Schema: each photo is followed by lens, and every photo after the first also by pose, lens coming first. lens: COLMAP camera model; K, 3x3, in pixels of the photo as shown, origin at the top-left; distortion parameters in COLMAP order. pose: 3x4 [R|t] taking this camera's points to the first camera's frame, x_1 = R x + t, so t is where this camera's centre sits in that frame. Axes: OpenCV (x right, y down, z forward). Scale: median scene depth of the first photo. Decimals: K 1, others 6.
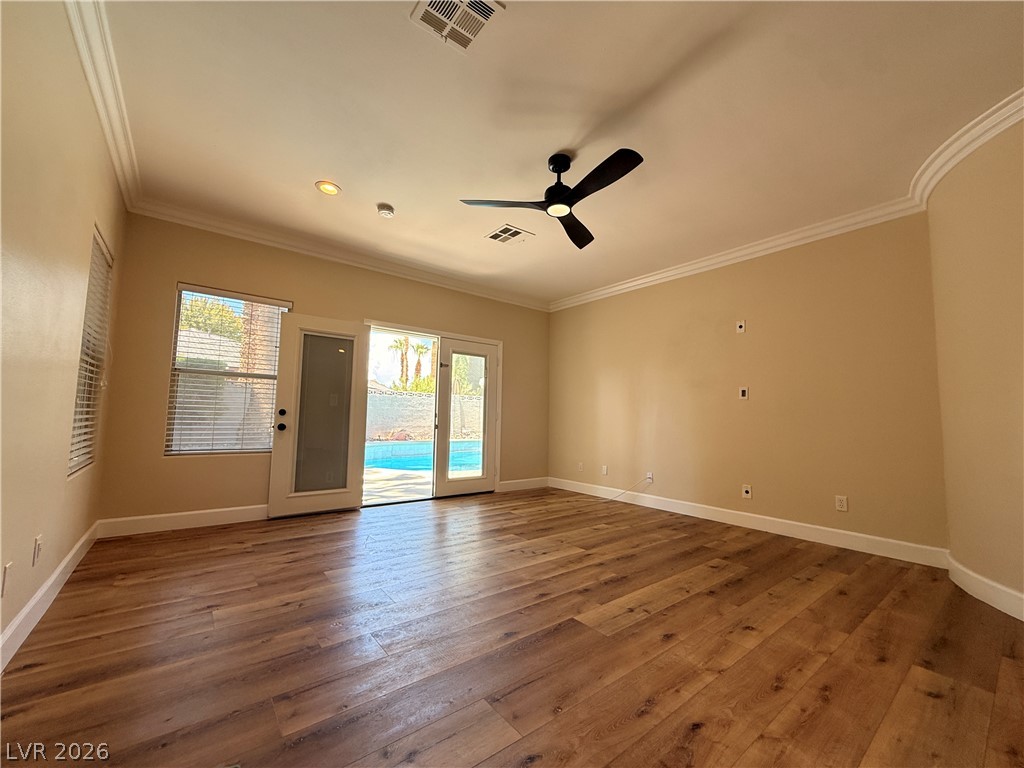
lens RADIAL K [[407.9, 0, 519.1], [0, 407.9, 387.6], [0, 0, 1]] dist [0.001839, -0.000338]
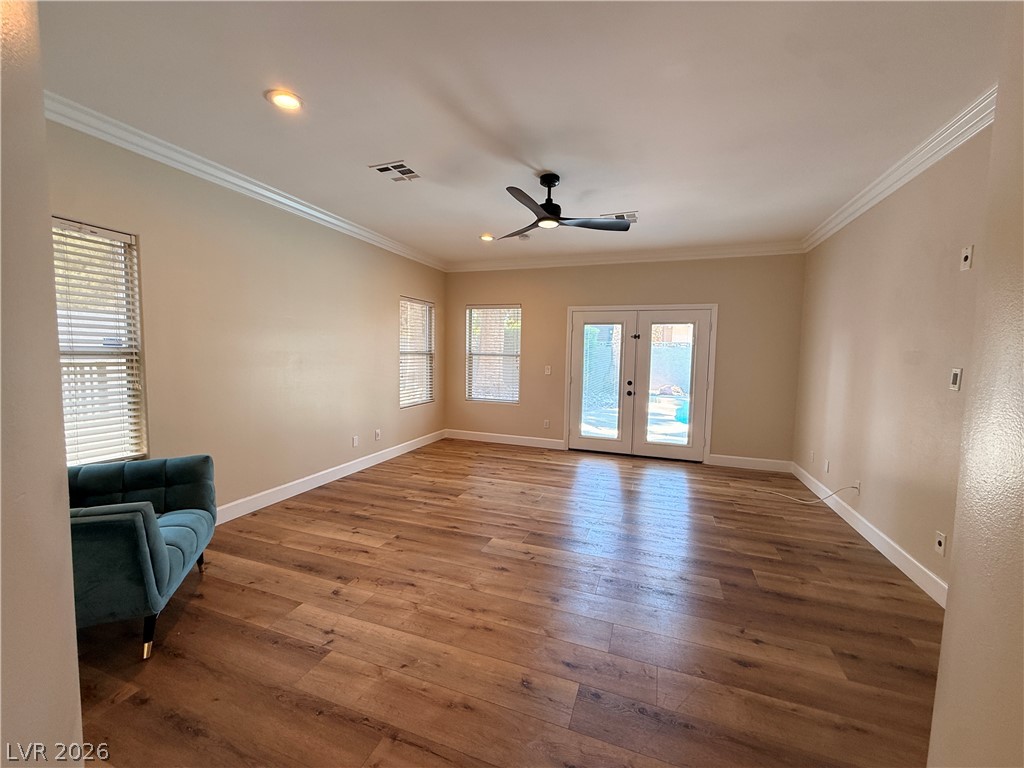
lens RADIAL K [[407.9, 0, 510.0], [0, 407.9, 389.6], [0, 0, 1]] dist [0.001839, -0.000338]
pose [[0.526056, 0.064758, -0.847981, 0.913750], [0.053945, 0.992548, 0.109264, -0.086954], [0.848737, -0.103223, 0.518643, 0.222329]]
